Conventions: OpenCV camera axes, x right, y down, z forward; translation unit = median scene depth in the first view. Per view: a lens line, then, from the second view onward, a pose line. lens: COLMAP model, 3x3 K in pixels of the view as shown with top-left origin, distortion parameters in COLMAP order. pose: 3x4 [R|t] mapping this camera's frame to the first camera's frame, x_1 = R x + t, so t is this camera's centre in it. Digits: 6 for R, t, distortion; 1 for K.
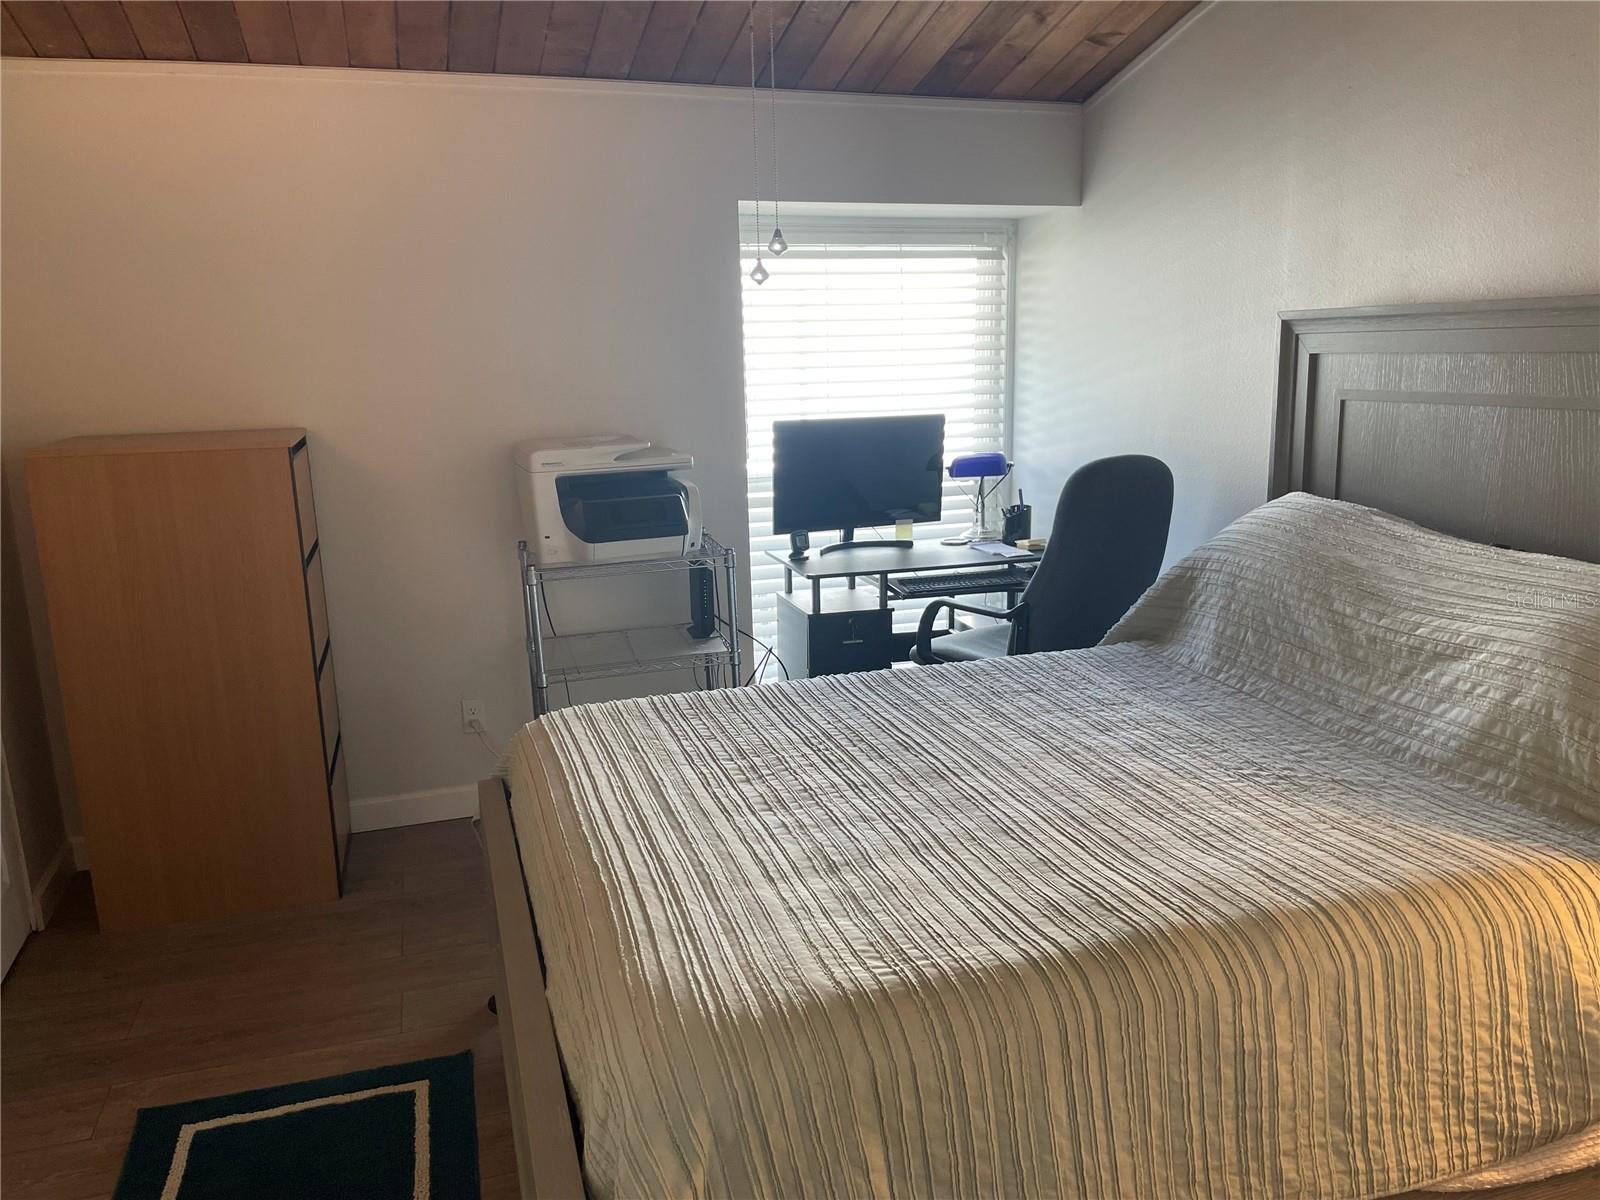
lens RADIAL K [[1213.7, 0, 798.2], [0, 1213.7, 611.7], [0, 0, 1]] dist [0.086079, -0.118701]
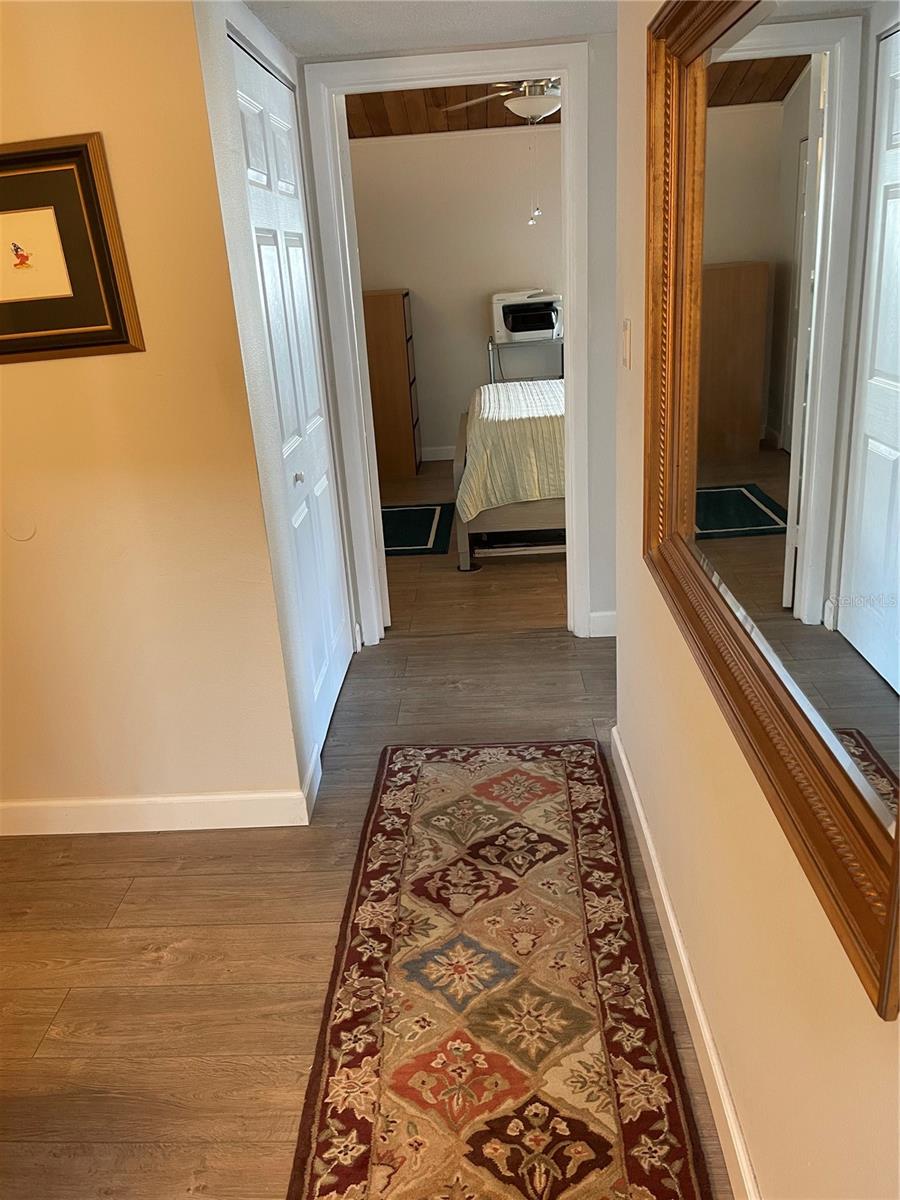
lens RADIAL K [[910.3, 0, 443.1], [0, 910.3, 594.6], [0, 0, 1]] dist [0.086079, -0.118701]
pose [[0.941294, 0.080524, -0.327844, 0.331007], [-0.031890, 0.988003, 0.151109, 0.183922], [0.336078, -0.131783, 0.932569, -0.809855]]
